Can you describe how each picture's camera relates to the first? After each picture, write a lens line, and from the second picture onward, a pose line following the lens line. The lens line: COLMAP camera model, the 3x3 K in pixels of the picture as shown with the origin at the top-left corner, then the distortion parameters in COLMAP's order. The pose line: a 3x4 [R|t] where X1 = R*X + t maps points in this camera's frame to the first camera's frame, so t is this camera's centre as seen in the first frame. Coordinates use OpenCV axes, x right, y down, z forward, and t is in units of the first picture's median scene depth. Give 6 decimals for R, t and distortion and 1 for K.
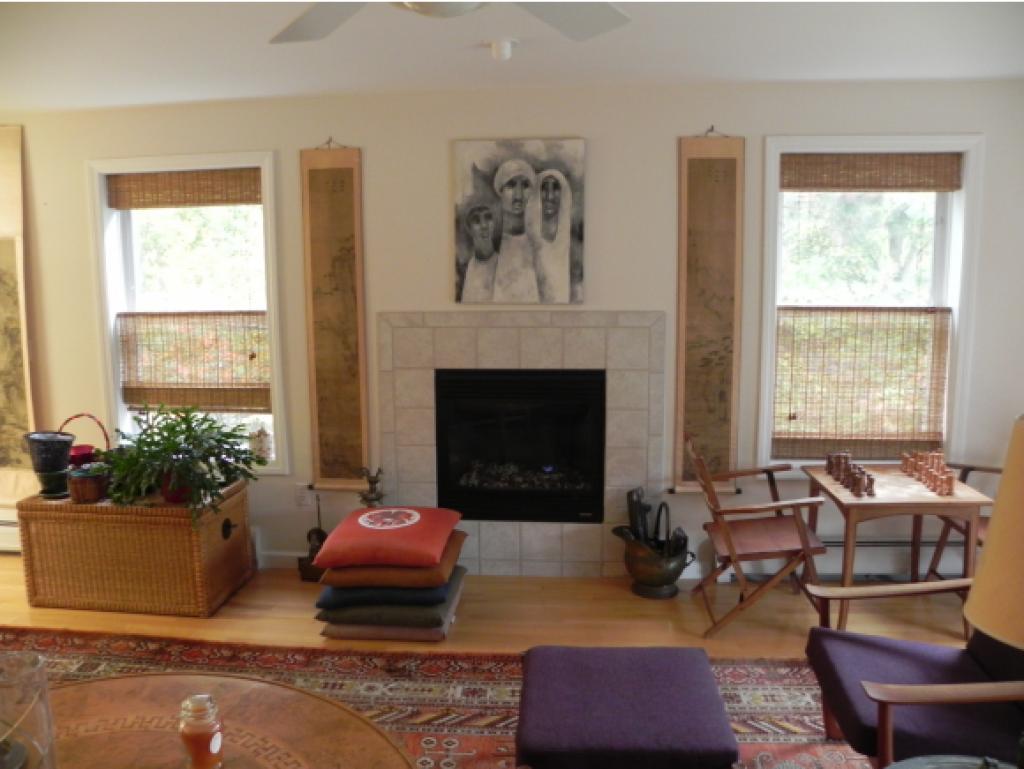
lens RADIAL K [[794.8, 0, 512.0], [0, 794.8, 384.5], [0, 0, 1]] dist [-0.159417, 0.094334]
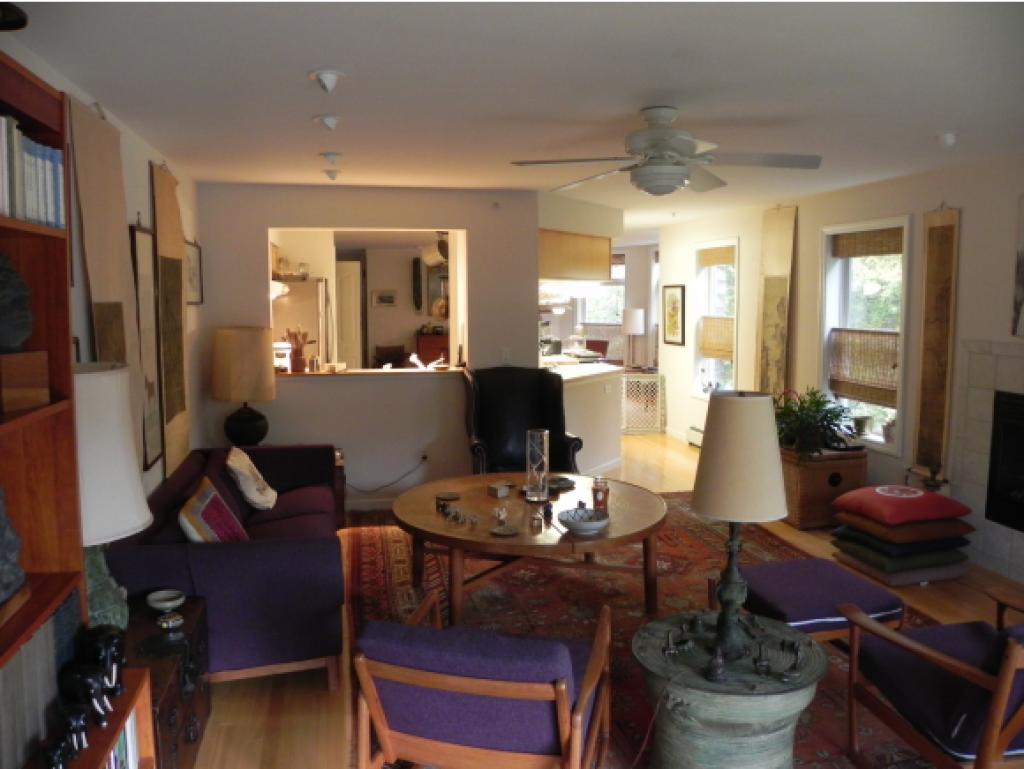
lens RADIAL K [[794.8, 0, 512.0], [0, 794.8, 384.5], [0, 0, 1]] dist [-0.159417, 0.094334]
pose [[0.292263, 0.113840, -0.949538, 0.768305], [-0.148253, 0.986280, 0.072613, -0.003288], [0.944777, 0.119549, 0.305130, -0.025455]]
